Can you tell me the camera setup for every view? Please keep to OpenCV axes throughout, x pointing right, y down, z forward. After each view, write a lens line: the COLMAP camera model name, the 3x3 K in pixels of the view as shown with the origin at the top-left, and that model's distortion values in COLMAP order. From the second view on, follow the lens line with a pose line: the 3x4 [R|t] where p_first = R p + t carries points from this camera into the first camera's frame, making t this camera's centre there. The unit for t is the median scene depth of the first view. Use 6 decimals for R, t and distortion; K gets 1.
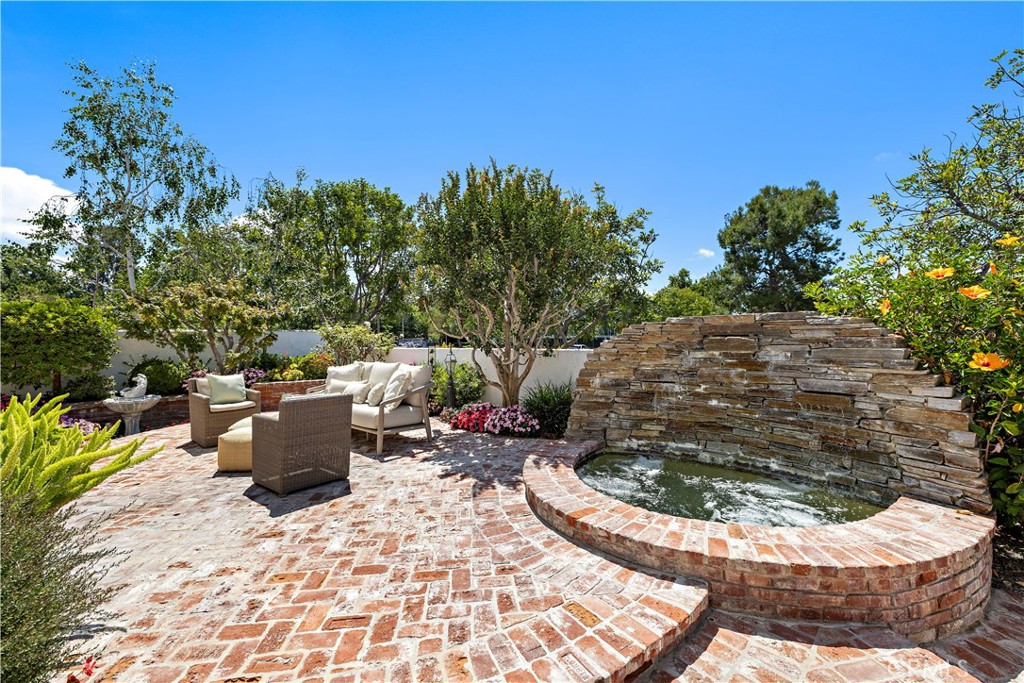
lens RADIAL K [[437.8, 0, 511.7], [0, 437.8, 333.4], [0, 0, 1]] dist [0.001859, -0.000180]
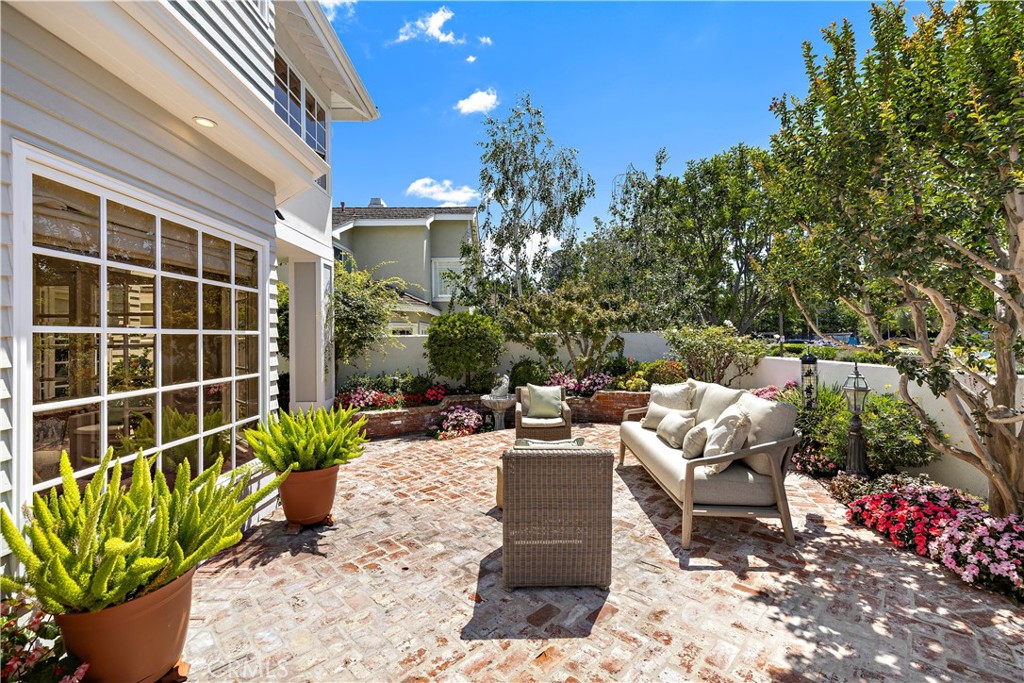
lens RADIAL K [[437.8, 0, 511.7], [0, 437.8, 333.4], [0, 0, 1]] dist [0.001859, -0.000180]
pose [[0.650160, -0.003849, -0.759787, 0.003270], [0.013024, 0.999897, 0.006079, -0.021972], [0.759685, -0.013848, 0.650143, 0.349203]]
